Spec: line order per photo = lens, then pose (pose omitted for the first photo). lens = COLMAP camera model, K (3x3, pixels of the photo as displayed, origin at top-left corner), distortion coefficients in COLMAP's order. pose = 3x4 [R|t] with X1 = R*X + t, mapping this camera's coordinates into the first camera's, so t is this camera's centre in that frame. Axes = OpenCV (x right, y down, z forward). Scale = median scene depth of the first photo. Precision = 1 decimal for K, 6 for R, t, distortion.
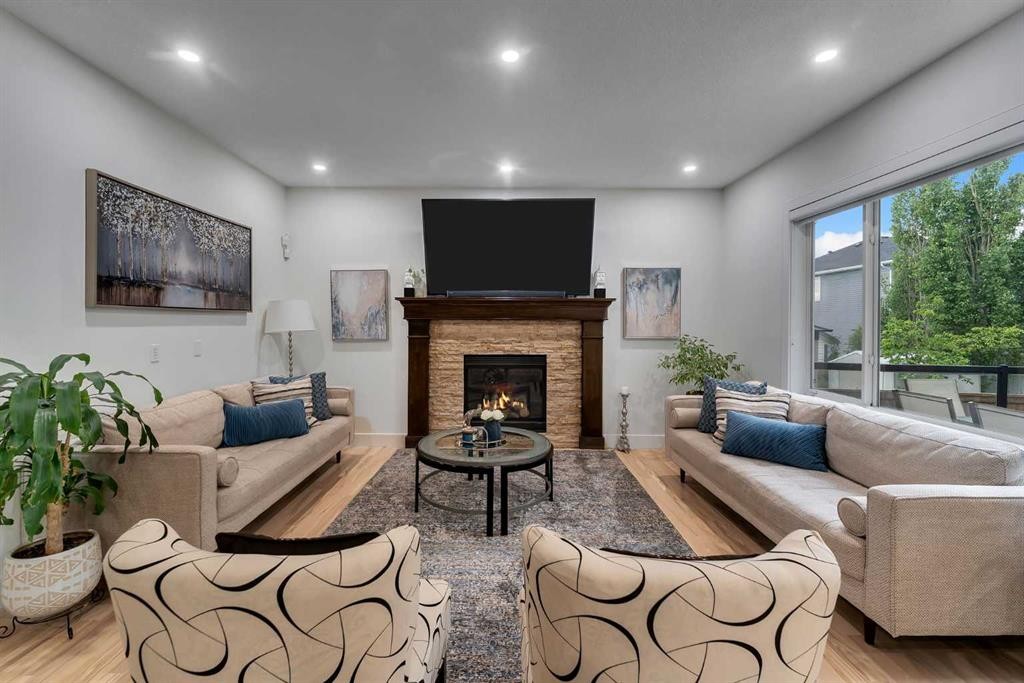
lens RADIAL K [[437.0, 0, 502.1], [0, 437.0, 326.1], [0, 0, 1]] dist [-0.001056, 0.000051]
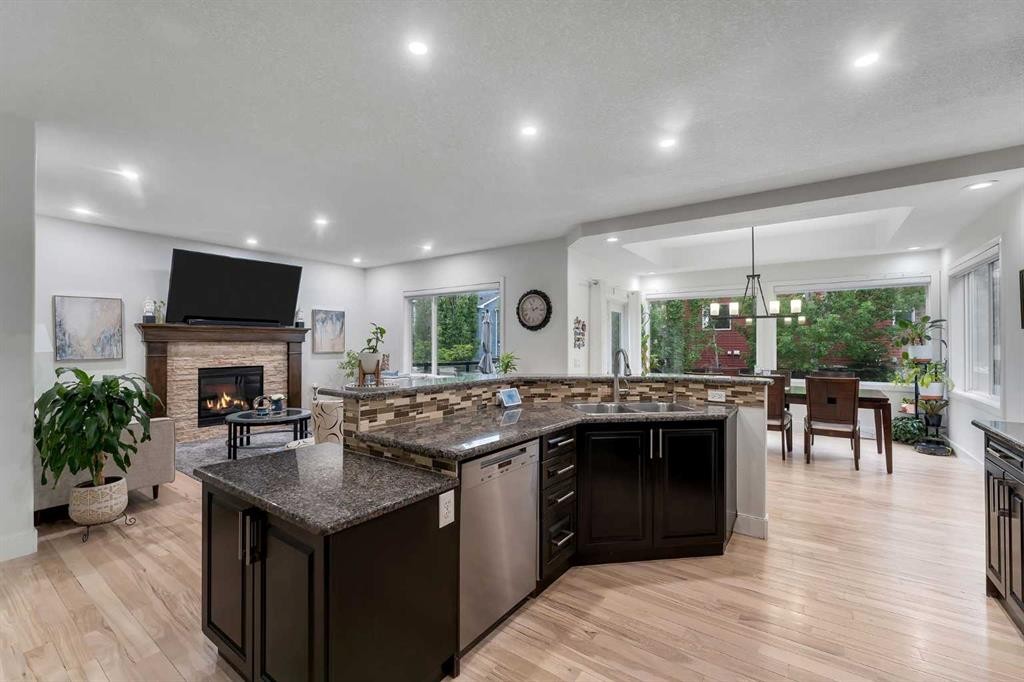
lens RADIAL K [[430.4, 0, 503.0], [0, 430.4, 340.0], [0, 0, 1]] dist [-0.000190, -0.000092]
pose [[0.584568, 0.002318, 0.811342, -0.604825], [0.008363, 0.999926, -0.008882, -0.000530], [-0.811302, 0.011978, 0.584505, -0.499983]]
